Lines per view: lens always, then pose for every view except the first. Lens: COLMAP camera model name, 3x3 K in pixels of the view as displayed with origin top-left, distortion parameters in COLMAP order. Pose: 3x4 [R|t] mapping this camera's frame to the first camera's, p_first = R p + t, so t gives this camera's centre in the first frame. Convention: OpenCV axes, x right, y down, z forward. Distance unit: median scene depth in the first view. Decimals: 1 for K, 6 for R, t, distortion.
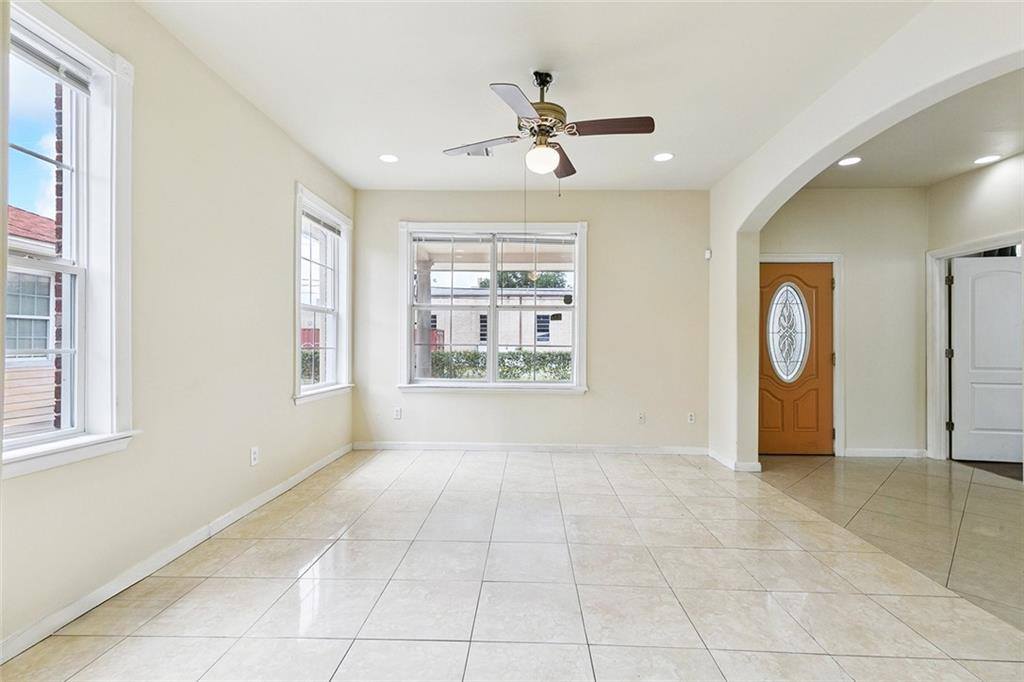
lens RADIAL K [[469.6, 0, 513.6], [0, 469.6, 342.2], [0, 0, 1]] dist [0.030302, 0.000199]
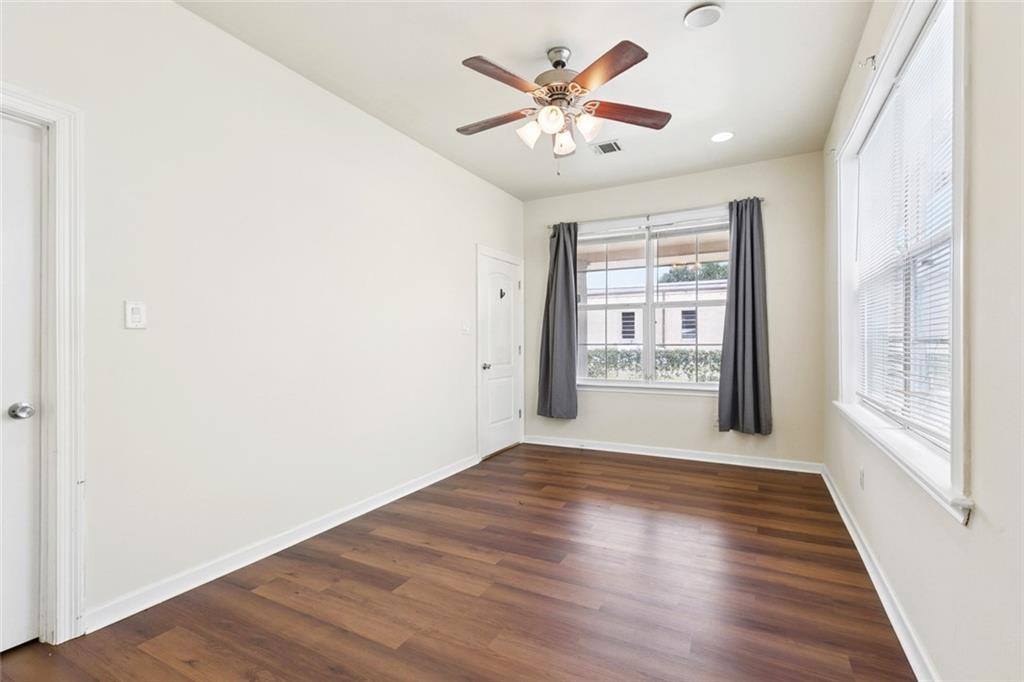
lens RADIAL K [[469.6, 0, 509.9], [0, 469.6, 342.8], [0, 0, 1]] dist [0.030302, 0.000199]
pose [[0.895652, -0.006078, -0.444715, 0.159886], [0.008861, 0.999952, 0.004178, -0.000516], [0.444668, -0.007682, 0.895662, -0.001326]]
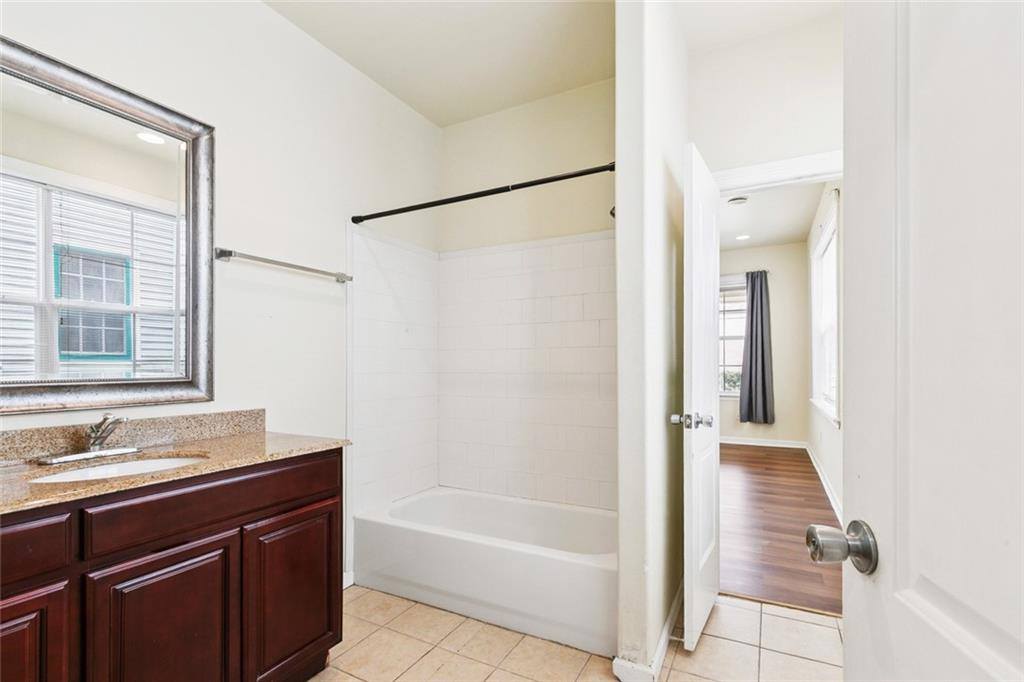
lens RADIAL K [[469.6, 0, 517.2], [0, 469.6, 363.0], [0, 0, 1]] dist [0.030302, 0.000199]
pose [[0.895332, -0.007097, -0.445343, 0.148541], [0.006836, 0.999974, -0.002193, 0.000261], [0.445347, -0.001081, 0.895357, -0.545036]]
